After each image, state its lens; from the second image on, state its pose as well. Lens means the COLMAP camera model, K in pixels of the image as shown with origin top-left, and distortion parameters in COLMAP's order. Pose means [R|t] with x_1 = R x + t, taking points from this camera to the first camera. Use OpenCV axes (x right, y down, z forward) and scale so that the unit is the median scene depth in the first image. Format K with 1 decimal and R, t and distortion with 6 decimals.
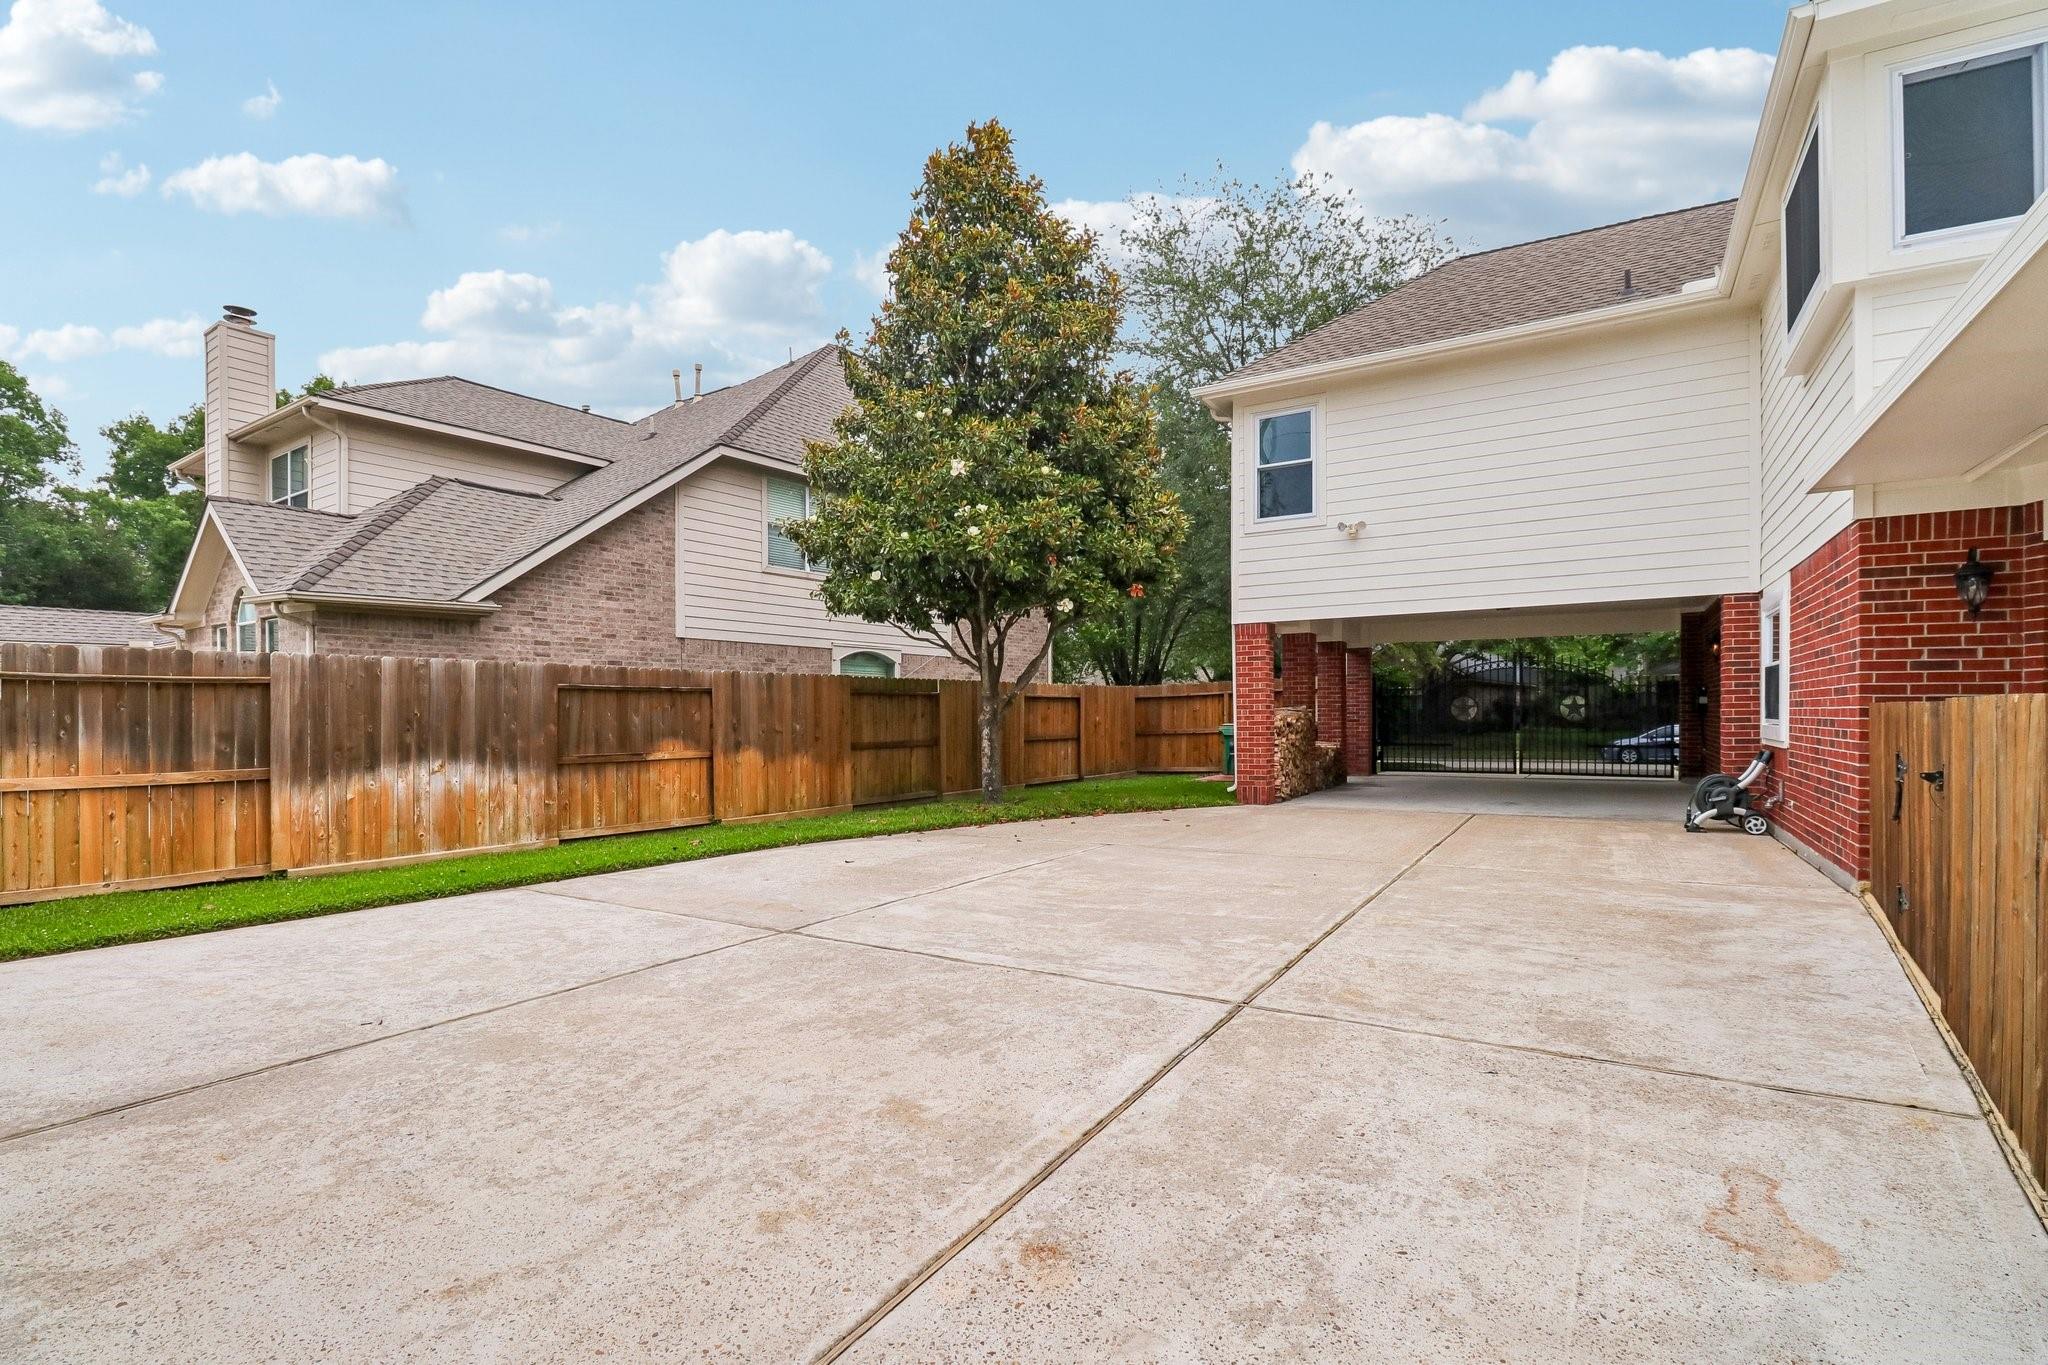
lens RADIAL K [[972.1, 0, 1025.3], [0, 972.1, 718.3], [0, 0, 1]] dist [0.000644, -0.012051]
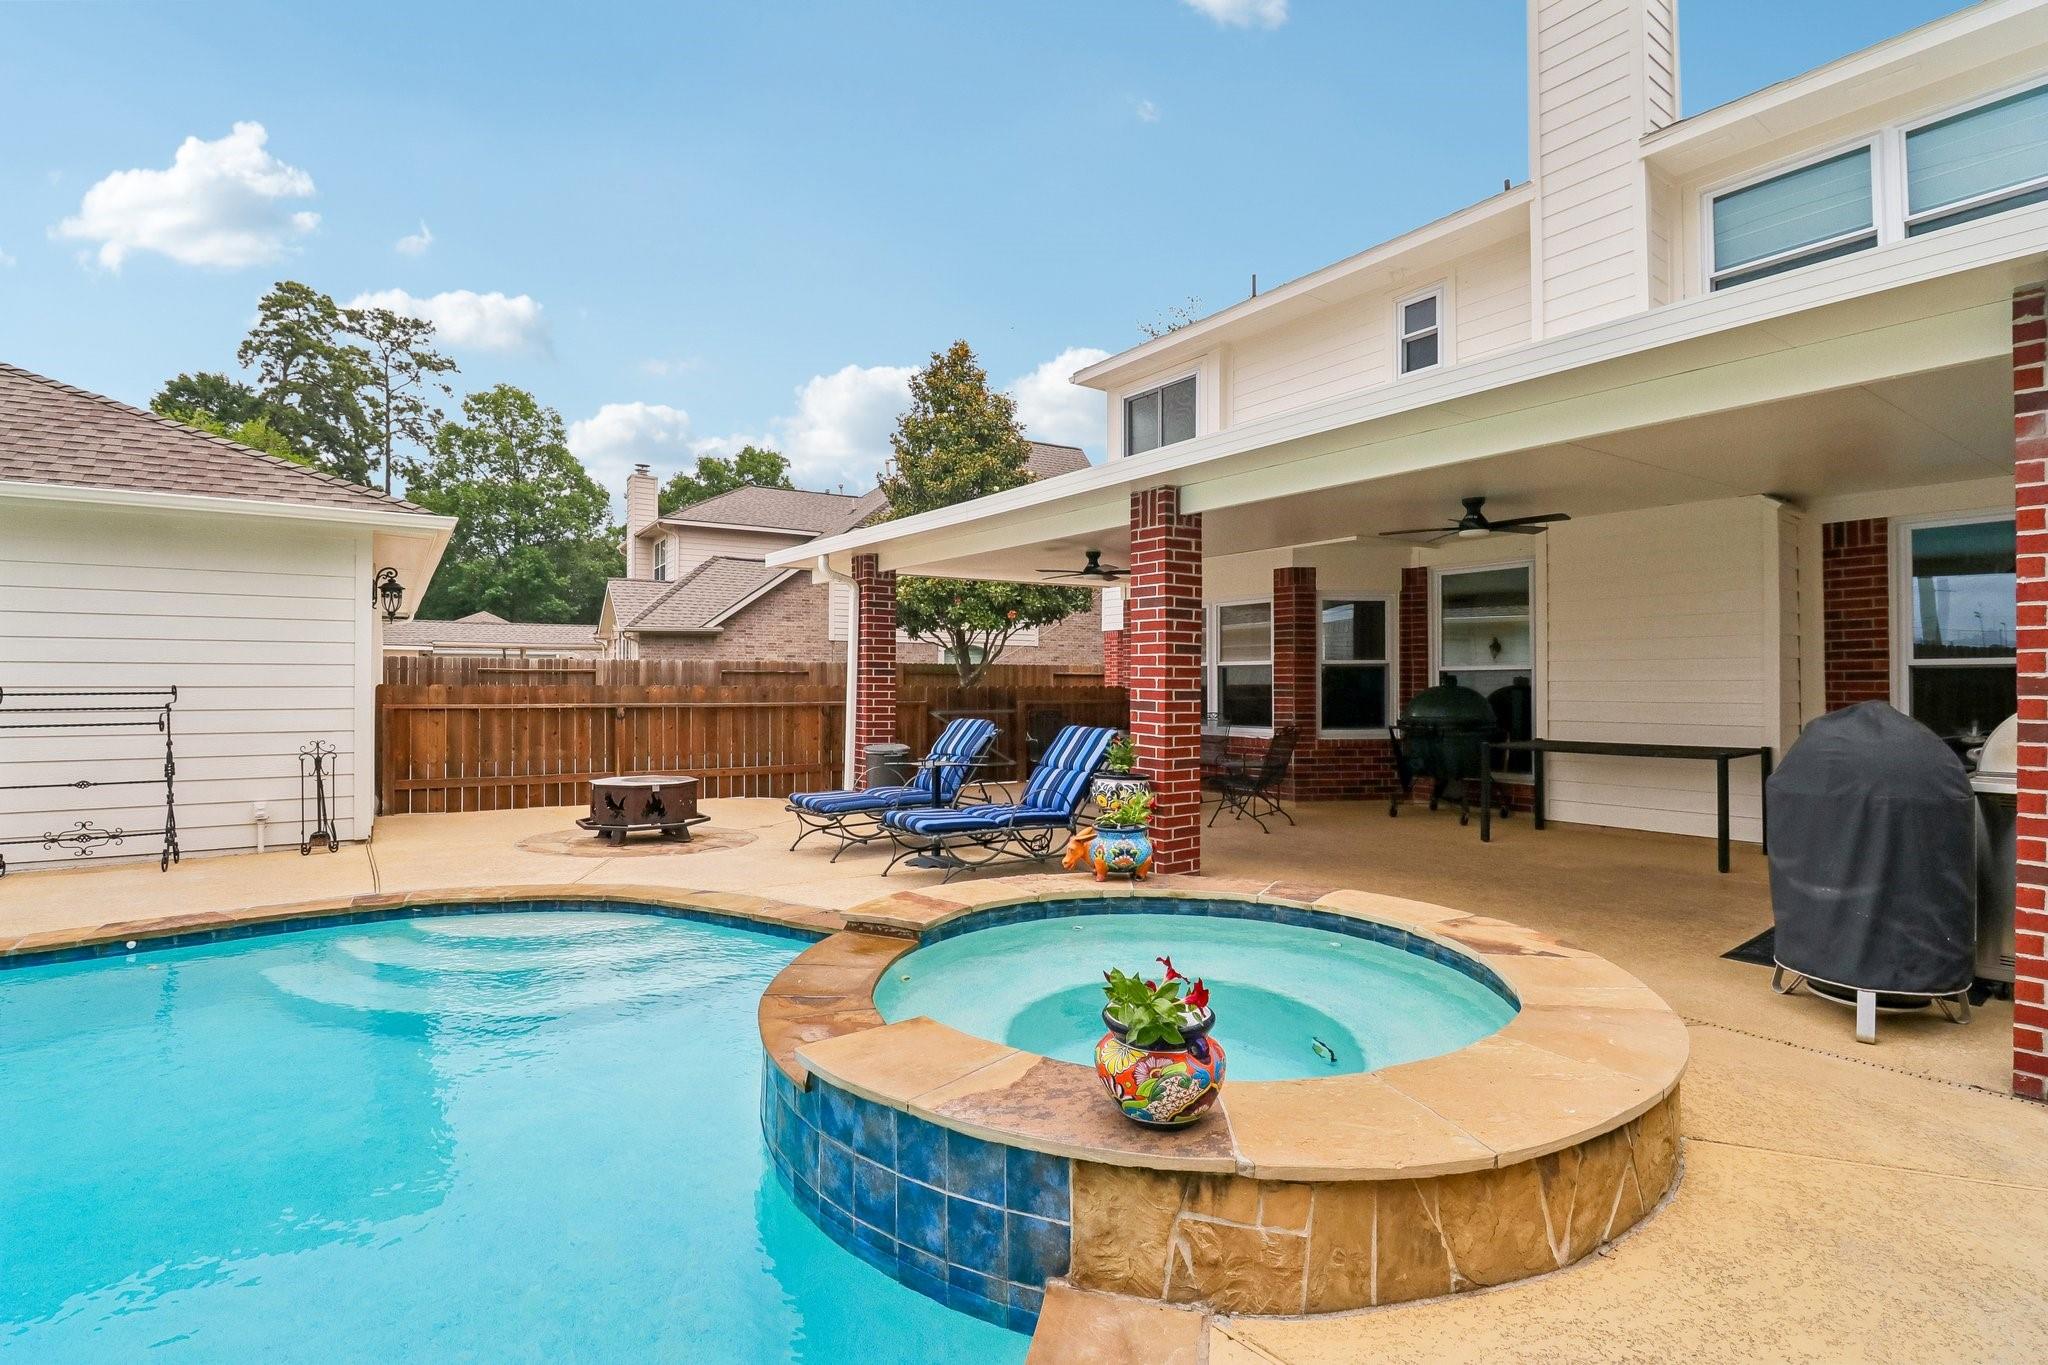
lens RADIAL K [[962.0, 0, 1028.1], [0, 962.0, 678.5], [0, 0, 1]] dist [-0.016894, -0.000350]
pose [[0.922729, 0.004924, -0.385418, 0.726211], [-0.008528, 0.999934, -0.007644, -0.006196], [0.385355, 0.010340, 0.922711, -0.513720]]
